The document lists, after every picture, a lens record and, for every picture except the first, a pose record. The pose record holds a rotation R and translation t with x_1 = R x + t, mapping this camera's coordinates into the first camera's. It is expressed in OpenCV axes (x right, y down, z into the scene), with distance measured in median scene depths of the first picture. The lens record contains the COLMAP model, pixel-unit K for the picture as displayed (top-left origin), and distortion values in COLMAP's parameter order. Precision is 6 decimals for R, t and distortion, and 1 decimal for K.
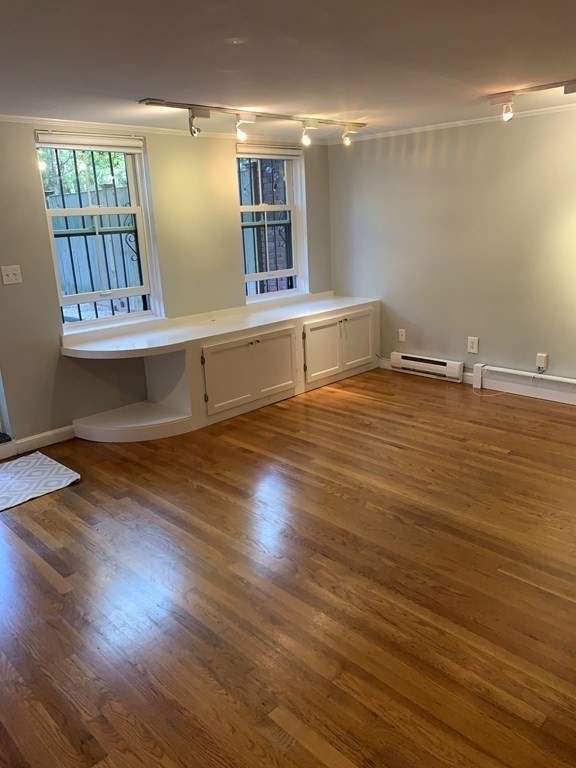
lens RADIAL K [[588.1, 0, 285.3], [0, 588.1, 369.8], [0, 0, 1]] dist [0.046594, -0.042144]
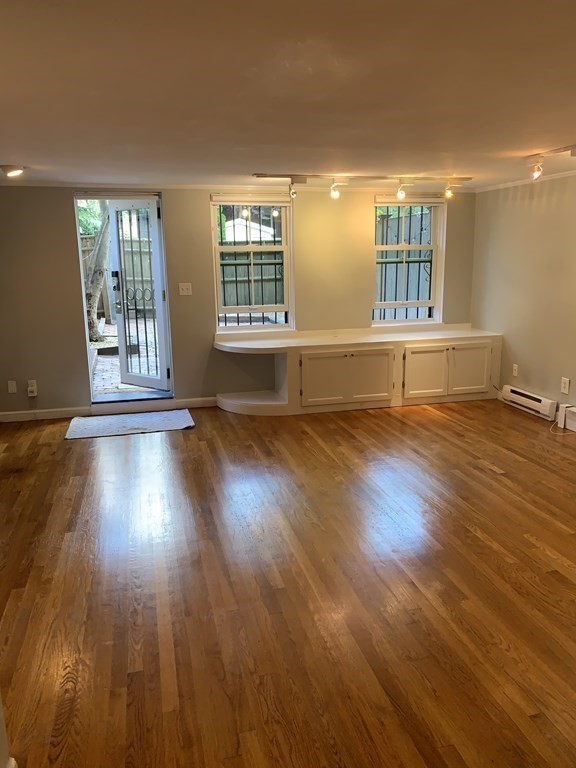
lens RADIAL K [[585.0, 0, 279.5], [0, 585.0, 380.1], [0, 0, 1]] dist [0.047615, -0.037396]
pose [[0.859928, 0.136805, -0.491740, 0.418320], [-0.152139, 0.988319, 0.008903, 0.015684], [0.487214, 0.067156, 0.870696, -0.138199]]
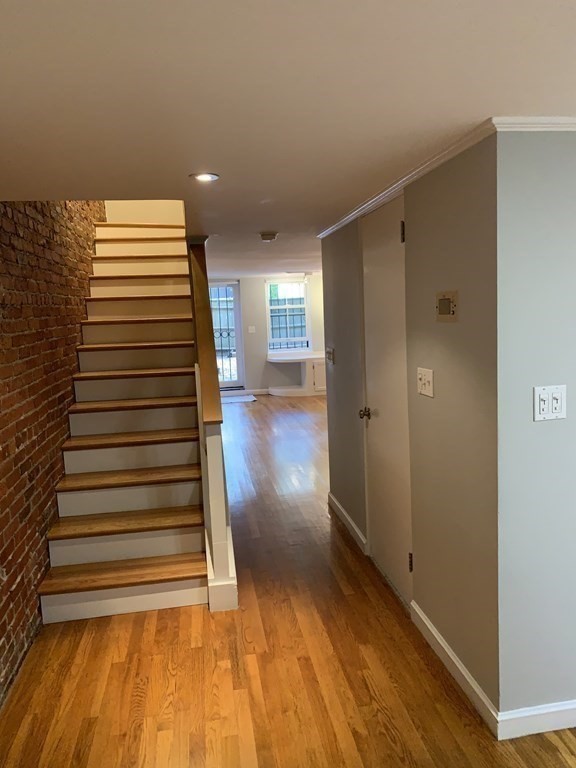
lens RADIAL K [[588.1, 0, 285.3], [0, 588.1, 369.8], [0, 0, 1]] dist [0.046594, -0.042144]
pose [[0.820709, 0.070731, -0.566951, 1.032361], [-0.142859, 0.986192, -0.083767, 0.195176], [0.553198, 0.149742, 0.819481, -0.953804]]
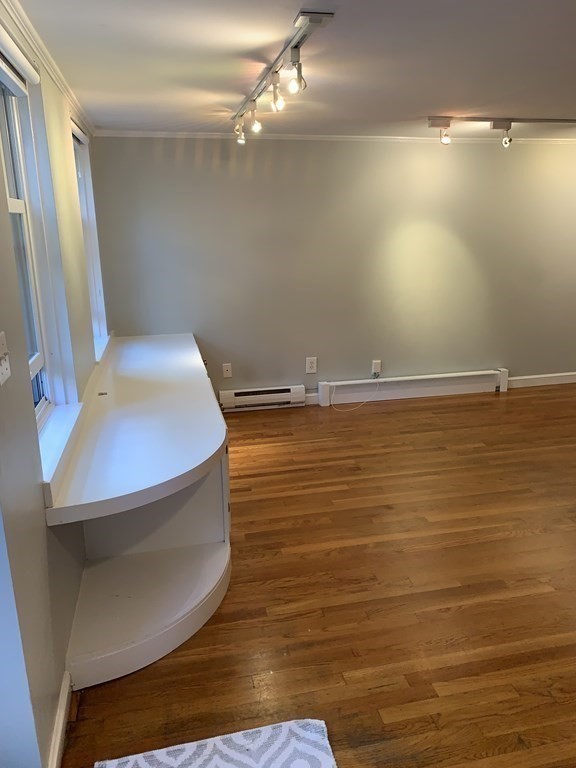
lens RADIAL K [[585.0, 0, 279.5], [0, 585.0, 380.1], [0, 0, 1]] dist [0.047615, -0.037396]
pose [[0.529980, -0.185763, 0.827413, -0.558515], [0.209382, 0.974168, 0.084596, -0.118728], [-0.821754, 0.128411, 0.555185, 0.536755]]
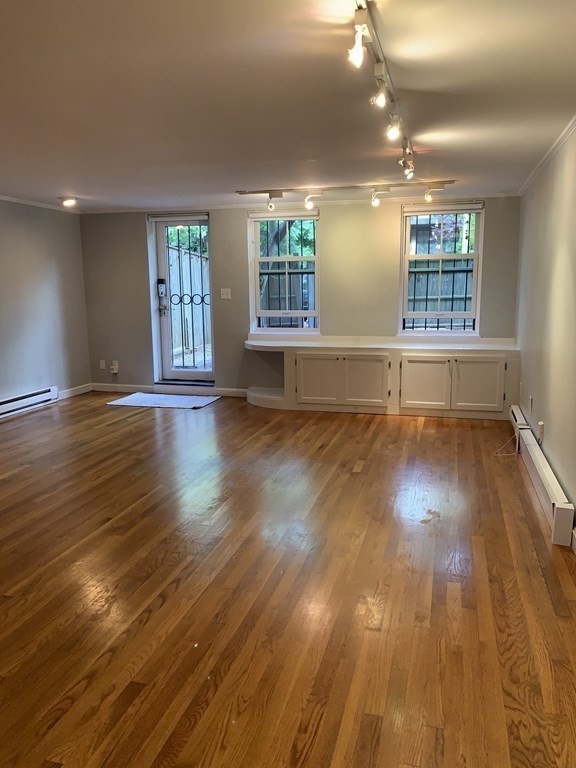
lens RADIAL K [[575.6, 0, 290.2], [0, 575.6, 388.0], [0, 0, 1]] dist [0.043153, -0.001907]
pose [[0.509940, 0.190491, -0.838853, 0.929596], [-0.233048, 0.969296, 0.078442, -0.055154], [0.828040, 0.155493, 0.538676, 0.225411]]
